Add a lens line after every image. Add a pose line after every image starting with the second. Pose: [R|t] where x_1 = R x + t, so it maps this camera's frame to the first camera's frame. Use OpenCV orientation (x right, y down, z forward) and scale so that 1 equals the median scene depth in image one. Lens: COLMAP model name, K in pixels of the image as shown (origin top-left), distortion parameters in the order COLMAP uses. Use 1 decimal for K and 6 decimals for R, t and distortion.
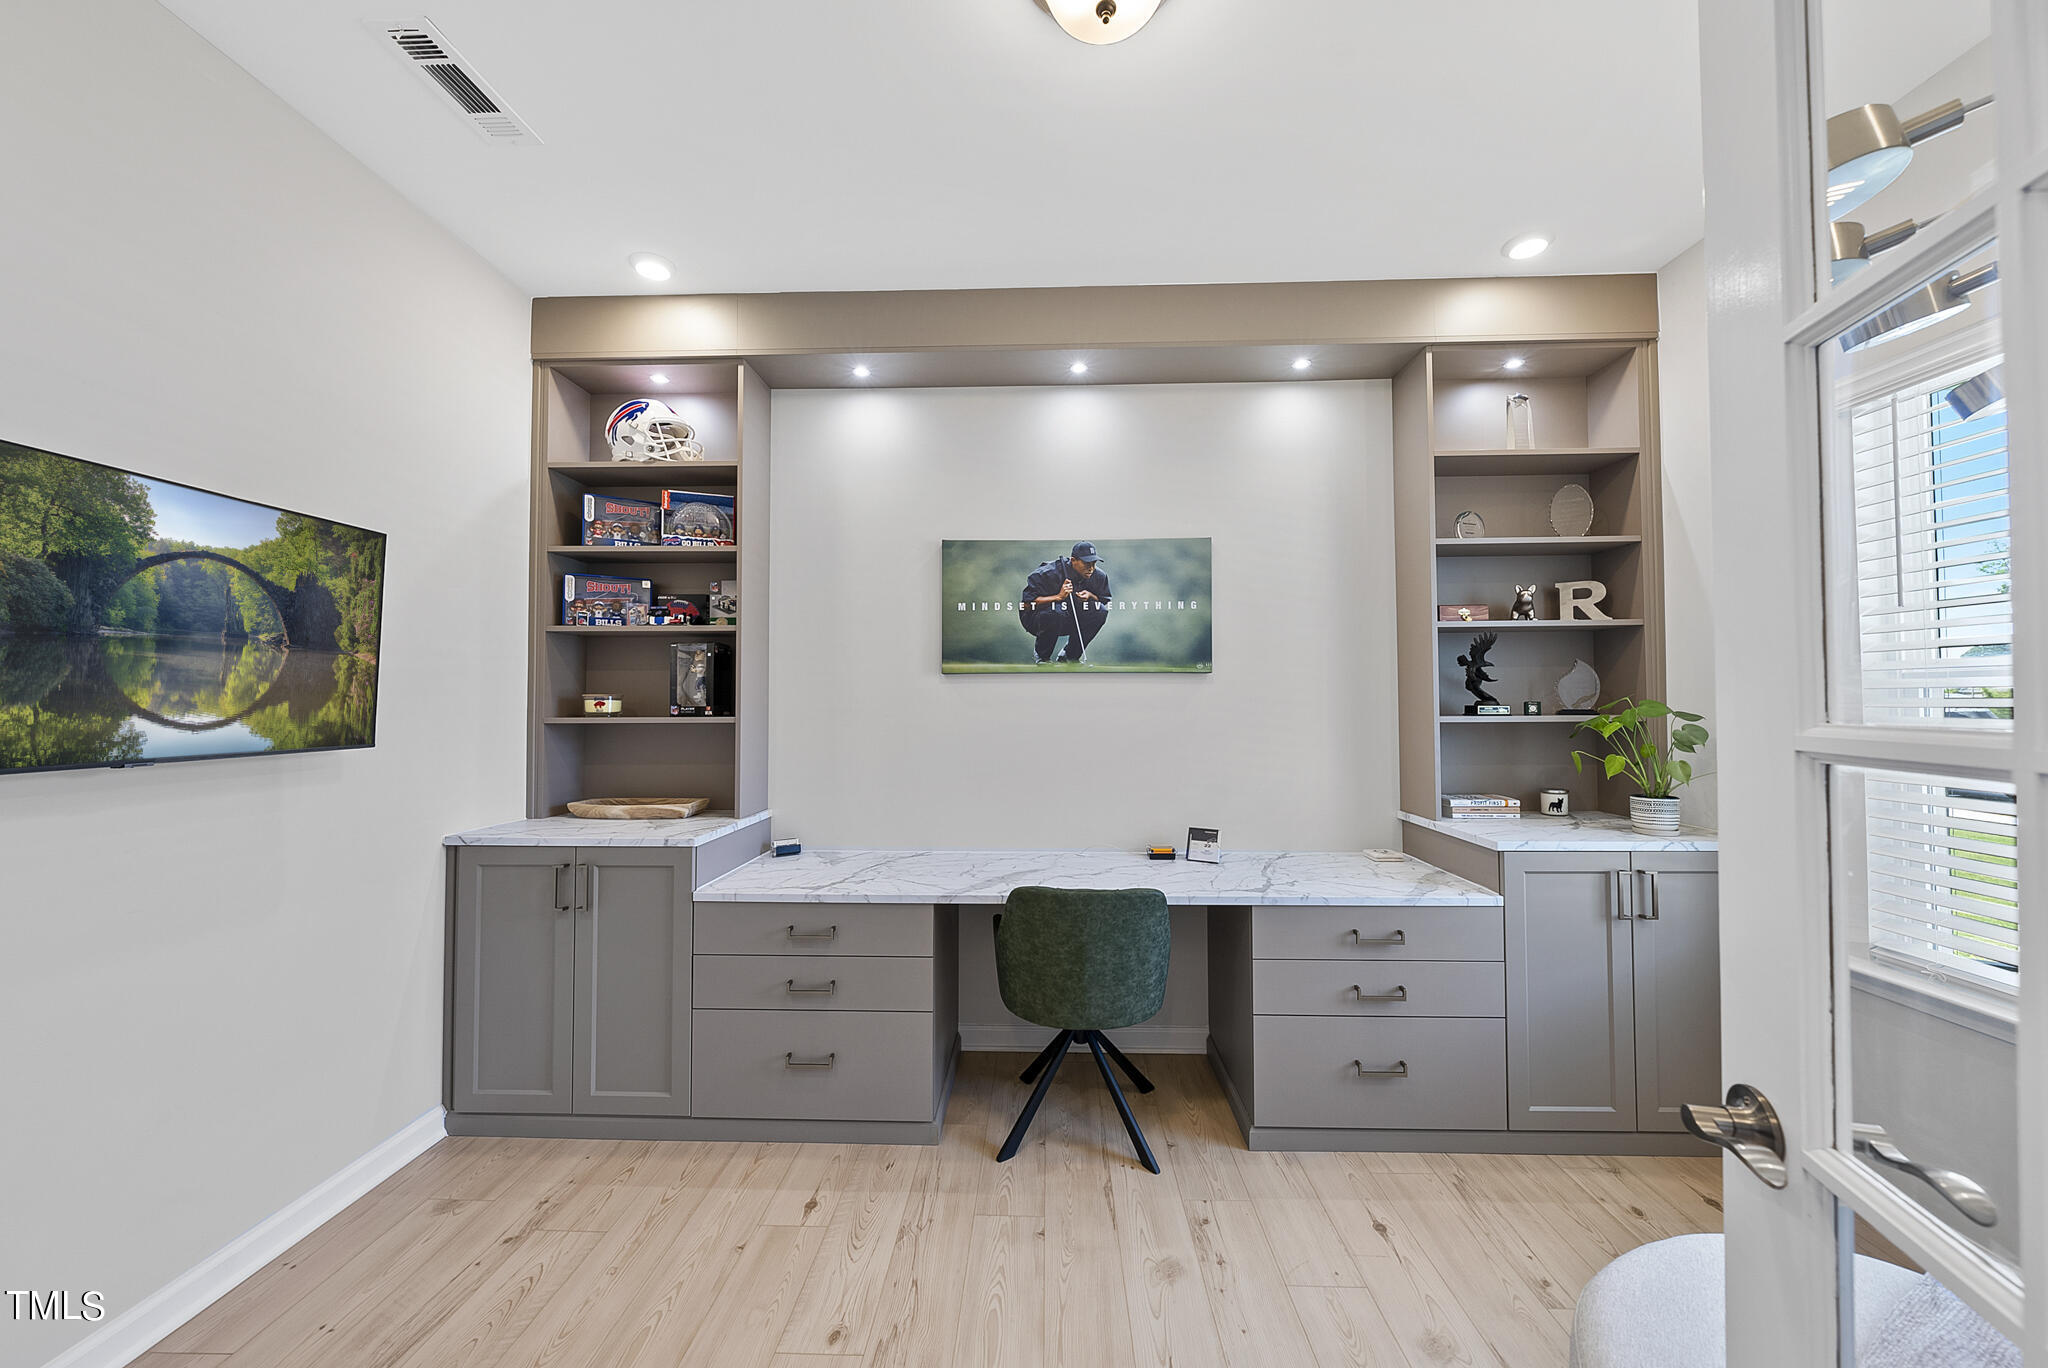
lens RADIAL K [[713.2, 0, 1026.6], [0, 713.2, 684.6], [0, 0, 1]] dist [-0.004536, 0.000299]
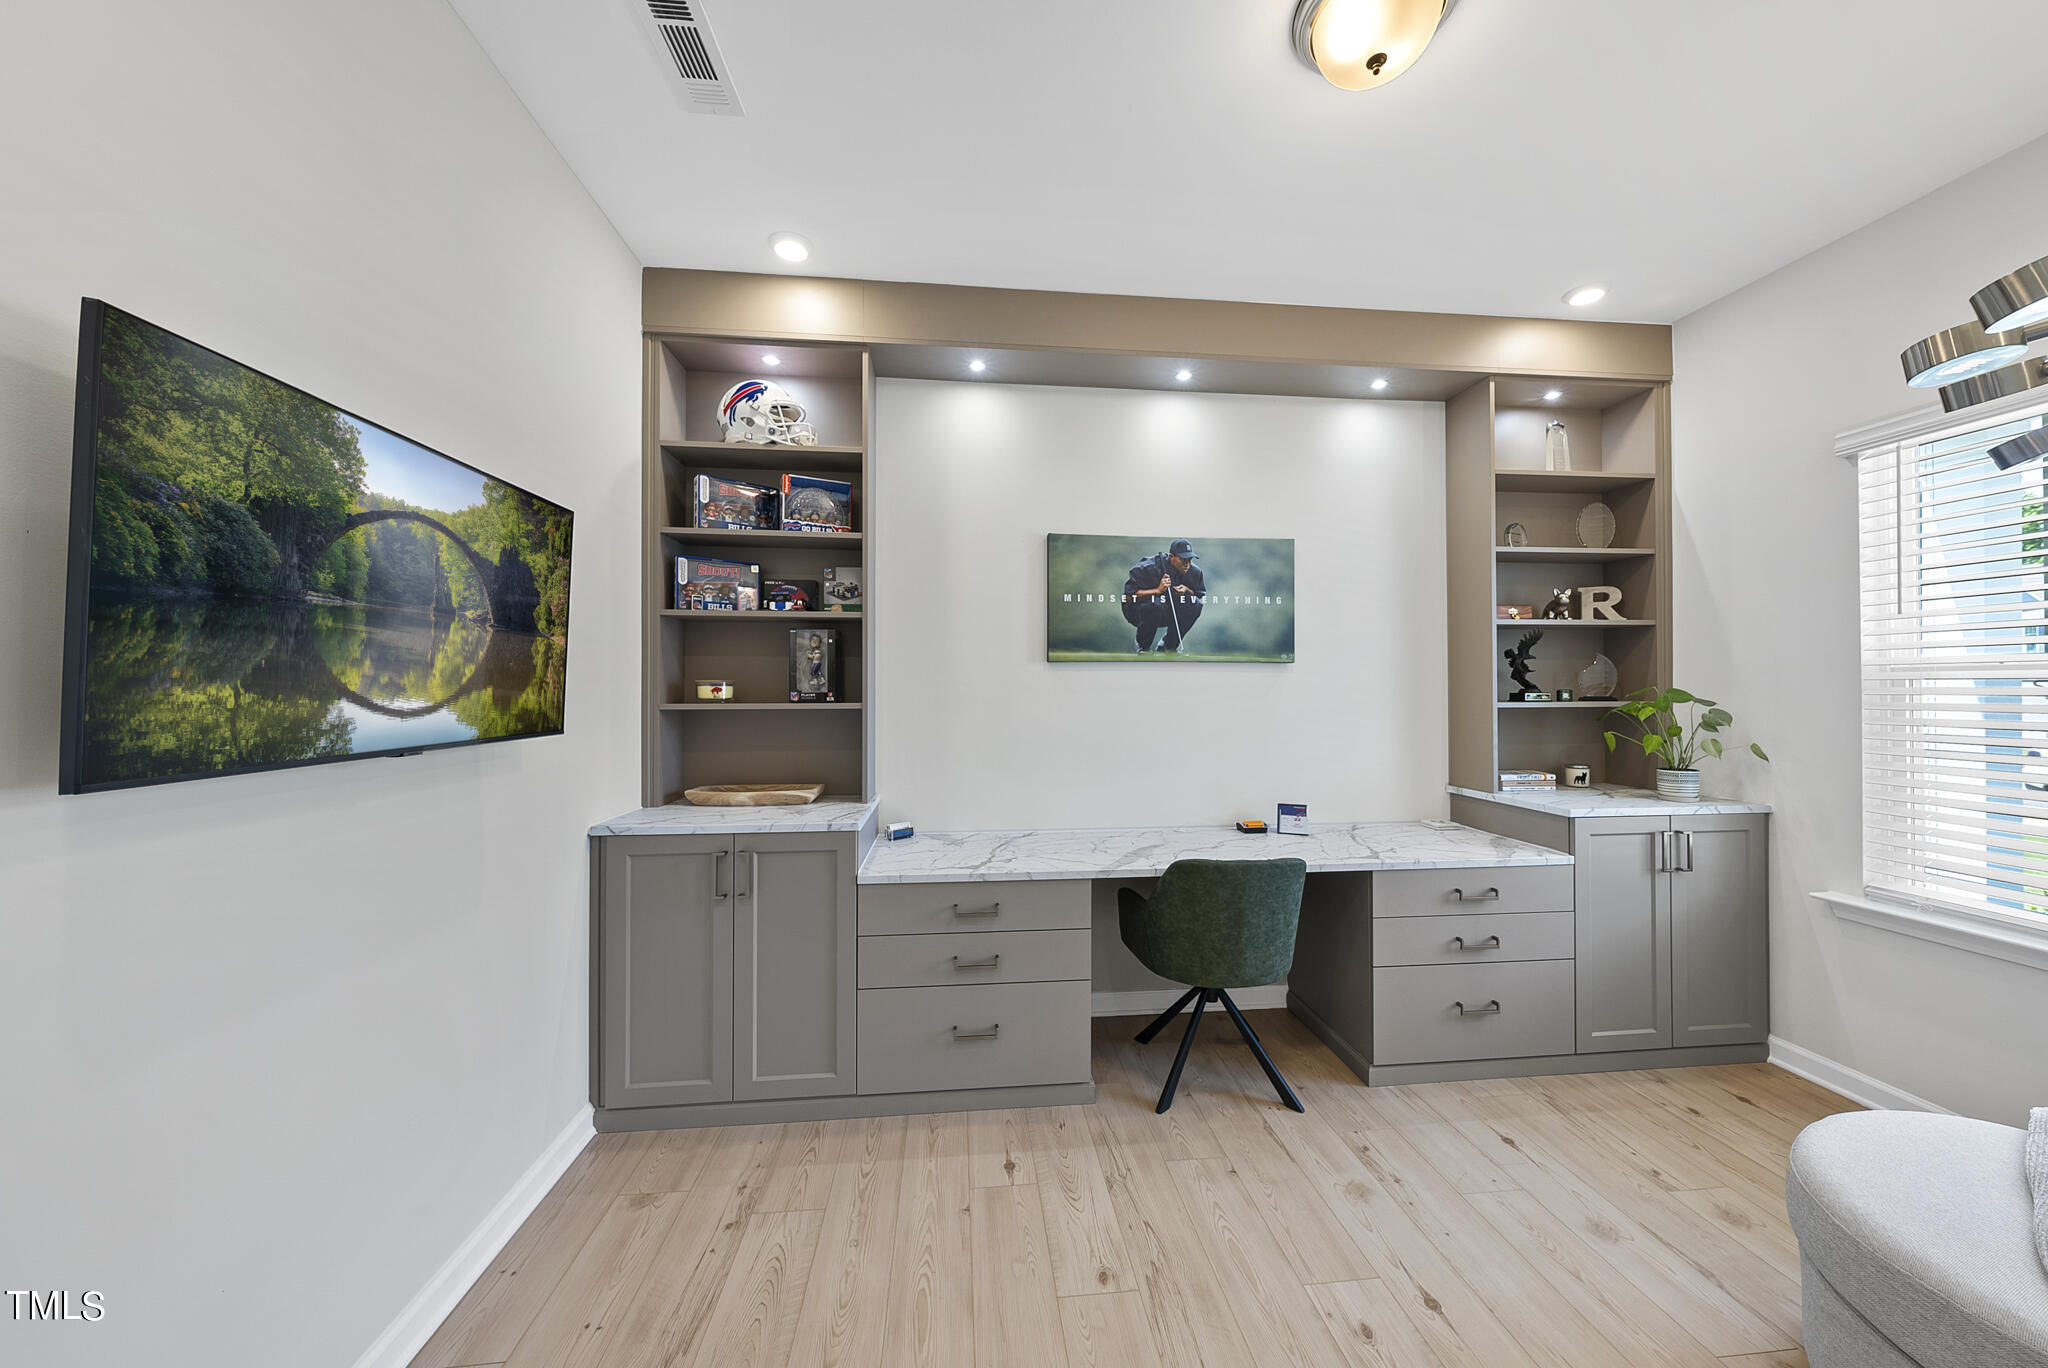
lens RADIAL K [[713.2, 0, 913.4], [0, 713.2, 685.5], [0, 0, 1]] dist [-0.004536, 0.000299]
pose [[0.991534, 0.003481, 0.129800, -0.516173], [-0.005386, 0.999883, 0.014323, 0.006583], [-0.129735, -0.014901, 0.991437, -0.011488]]
